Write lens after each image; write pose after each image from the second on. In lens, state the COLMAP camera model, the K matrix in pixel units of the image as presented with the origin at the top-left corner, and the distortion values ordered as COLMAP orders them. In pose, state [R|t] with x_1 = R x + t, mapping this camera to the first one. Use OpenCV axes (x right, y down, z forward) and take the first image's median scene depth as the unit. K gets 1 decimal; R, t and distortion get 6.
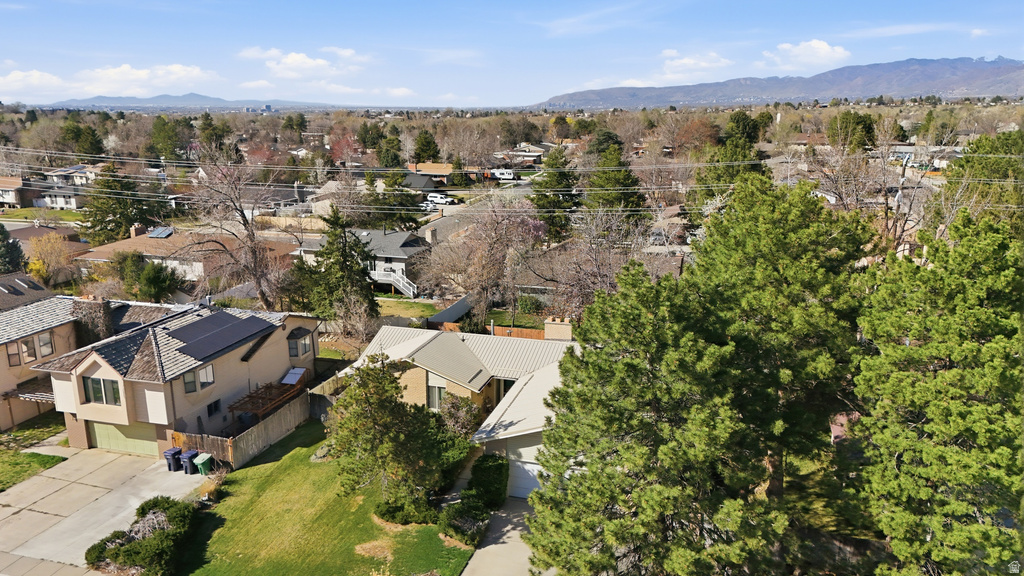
lens RADIAL K [[756.5, 0, 512.3], [0, 756.5, 296.1], [0, 0, 1]] dist [0.073786, -0.073680]
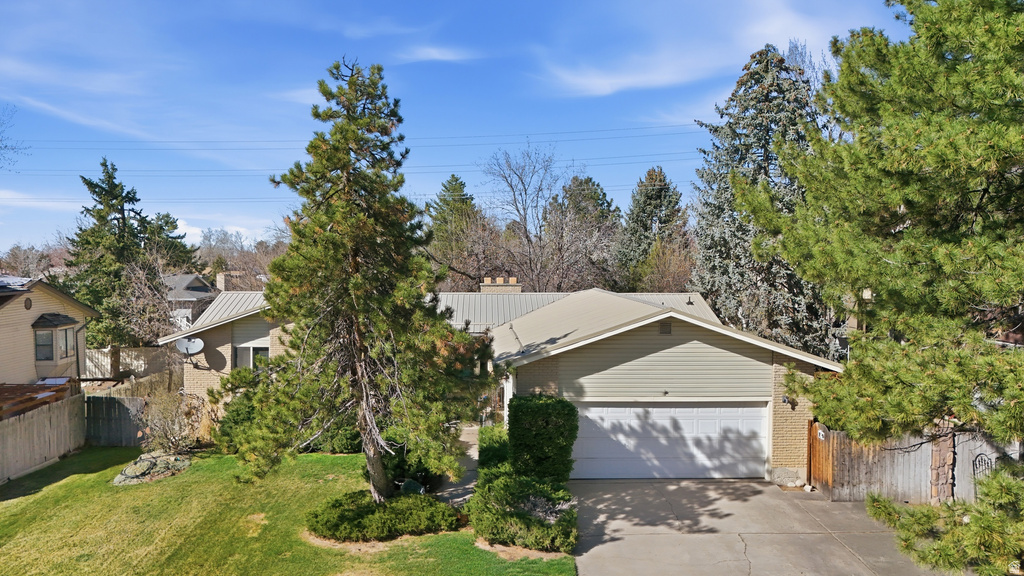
lens RADIAL K [[737.3, 0, 512.0], [0, 737.3, 288.0], [0, 0, 1]] dist [0.041868, -0.006549]
pose [[0.940037, -0.008657, 0.340963, -0.184192], [0.078742, 0.978181, -0.192256, 0.202365], [-0.331859, 0.207576, 0.920207, 0.445175]]
